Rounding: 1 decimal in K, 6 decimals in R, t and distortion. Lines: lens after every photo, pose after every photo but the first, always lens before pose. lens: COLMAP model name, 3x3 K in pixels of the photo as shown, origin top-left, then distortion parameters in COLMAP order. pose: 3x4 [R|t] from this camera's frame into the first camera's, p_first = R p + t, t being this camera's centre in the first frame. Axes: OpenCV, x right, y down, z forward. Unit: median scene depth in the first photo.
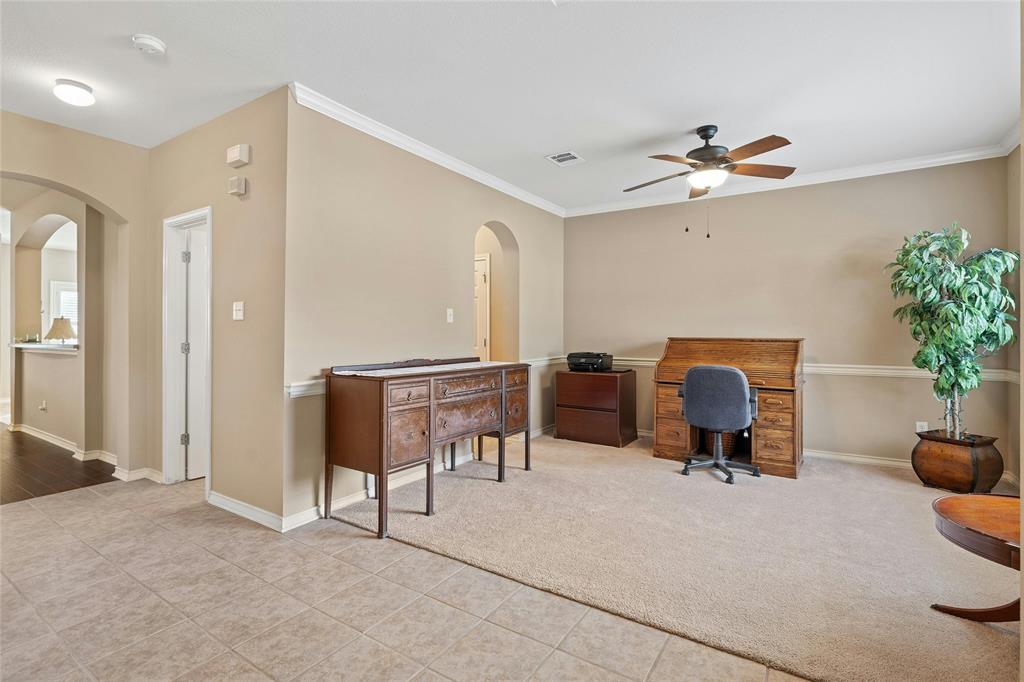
lens RADIAL K [[472.6, 0, 511.9], [0, 472.6, 340.0], [0, 0, 1]] dist [-0.023530, 0.002120]
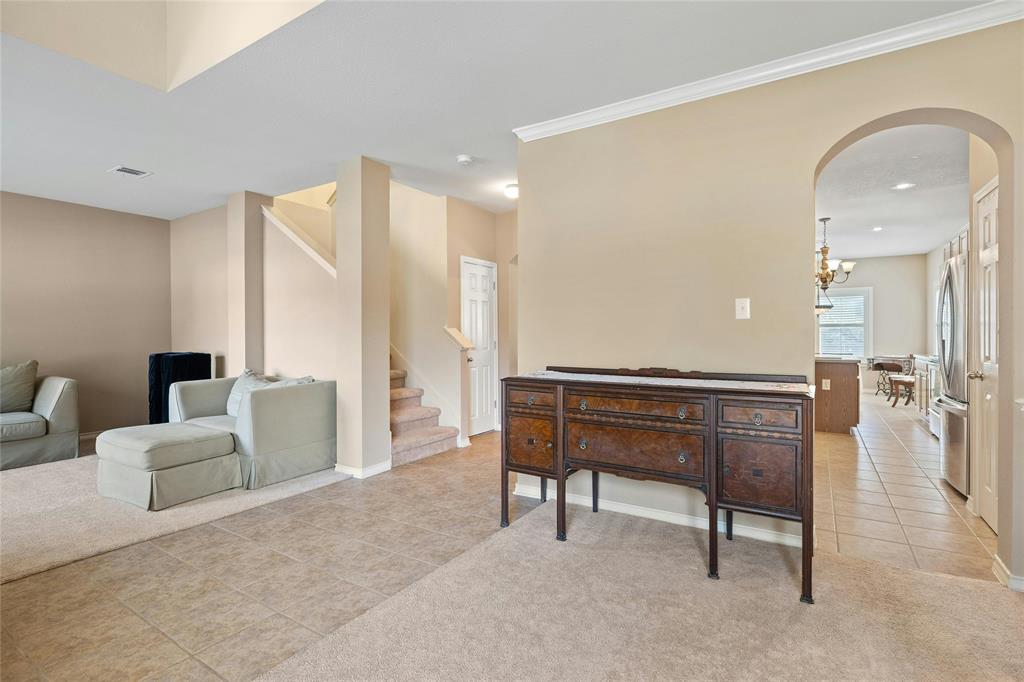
lens RADIAL K [[472.6, 0, 510.9], [0, 472.6, 335.2], [0, 0, 1]] dist [-0.023530, 0.002120]
pose [[0.019350, 0.001624, -0.999811, 0.719702], [-0.005547, 0.999983, 0.001517, -0.017415], [0.999797, 0.005517, 0.019358, 0.888129]]
